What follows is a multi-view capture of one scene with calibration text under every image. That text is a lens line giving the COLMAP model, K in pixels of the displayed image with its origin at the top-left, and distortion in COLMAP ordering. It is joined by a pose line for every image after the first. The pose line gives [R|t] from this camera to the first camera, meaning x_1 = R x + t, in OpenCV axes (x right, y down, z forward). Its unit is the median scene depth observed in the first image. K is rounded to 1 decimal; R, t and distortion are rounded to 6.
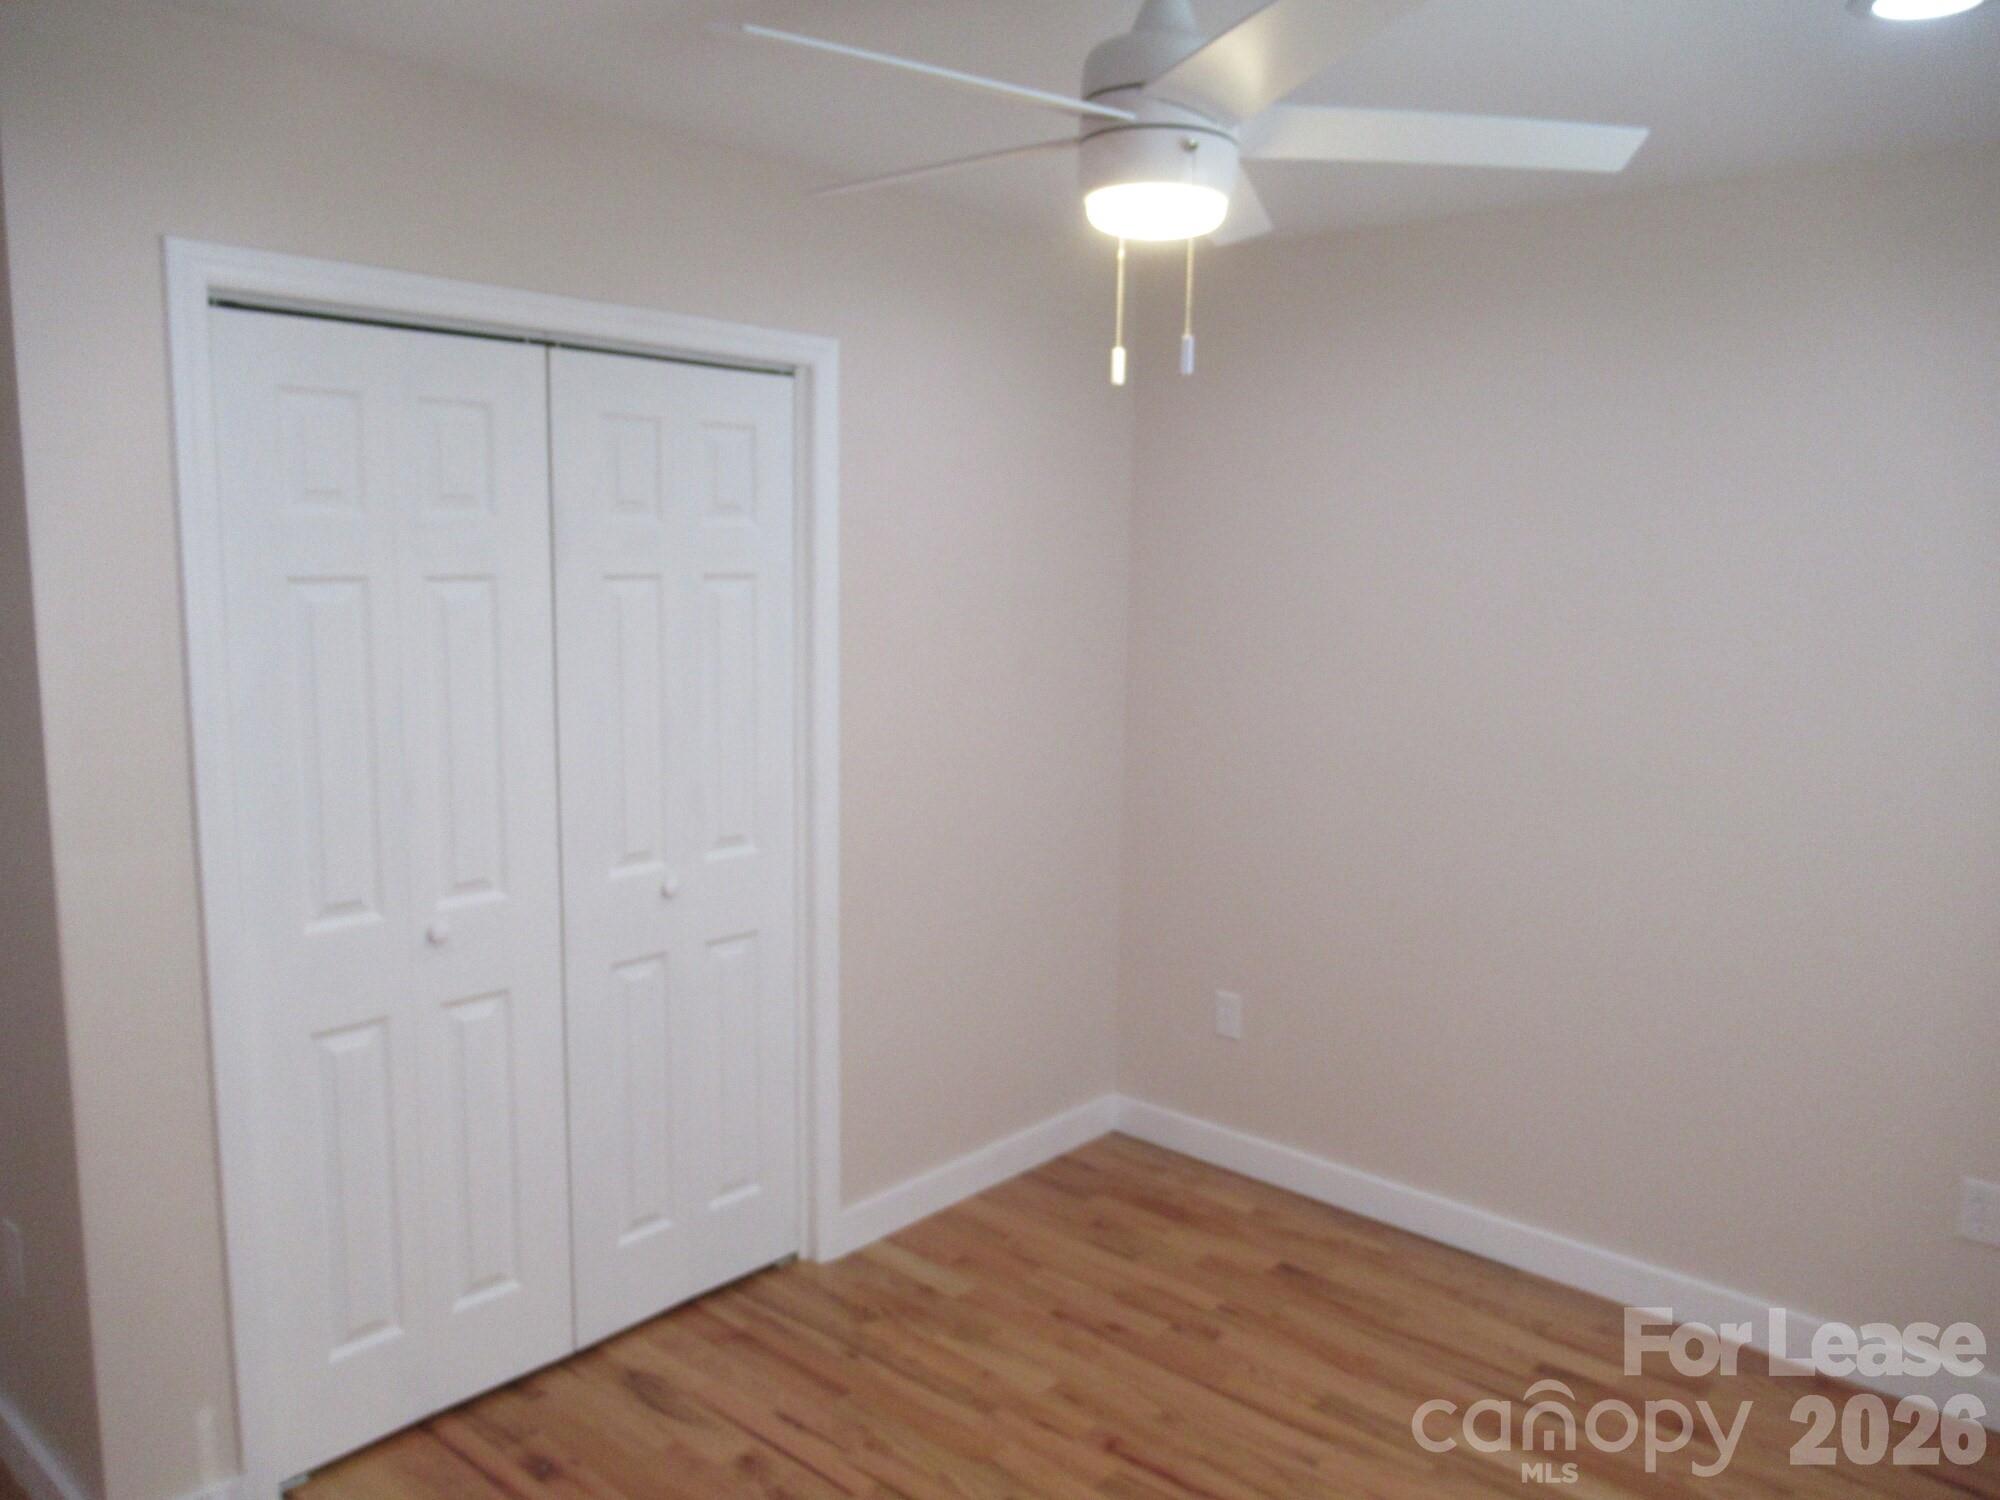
lens RADIAL K [[1484.2, 0, 1001.2], [0, 1484.2, 749.0], [0, 0, 1]] dist [-0.006318, -0.002043]
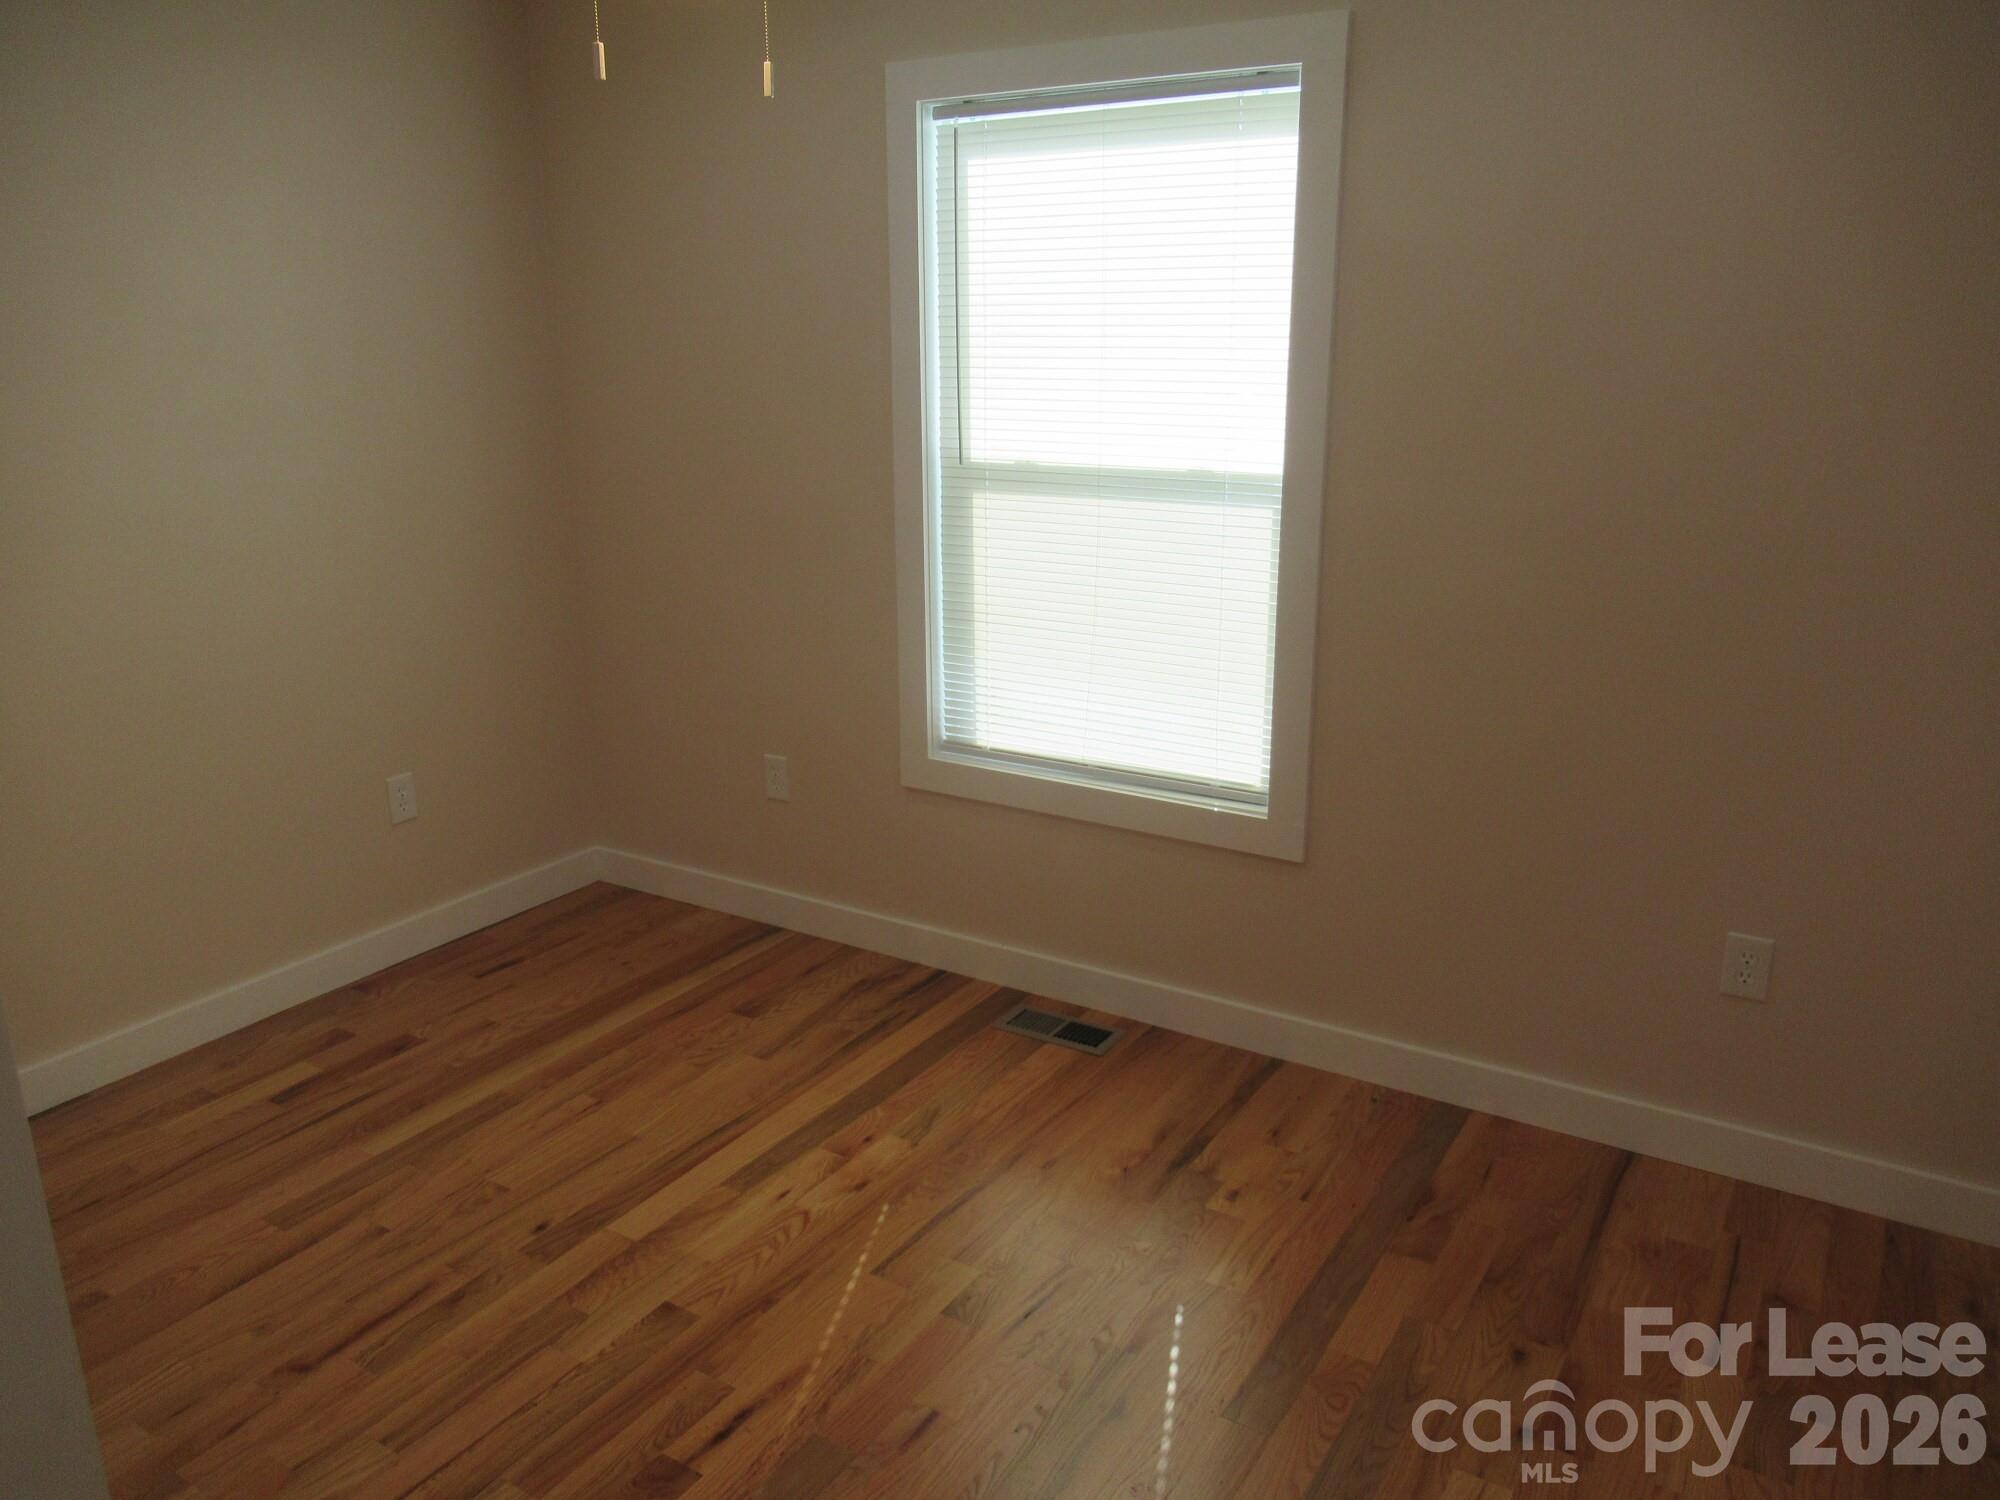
lens RADIAL K [[1484.2, 0, 1005.4], [0, 1484.2, 746.1], [0, 0, 1]] dist [-0.006318, -0.002043]
pose [[-0.173836, -0.282119, 0.943499, -0.674121], [0.142484, 0.940799, 0.307564, -0.063591], [-0.974412, 0.187899, -0.123347, 0.630664]]
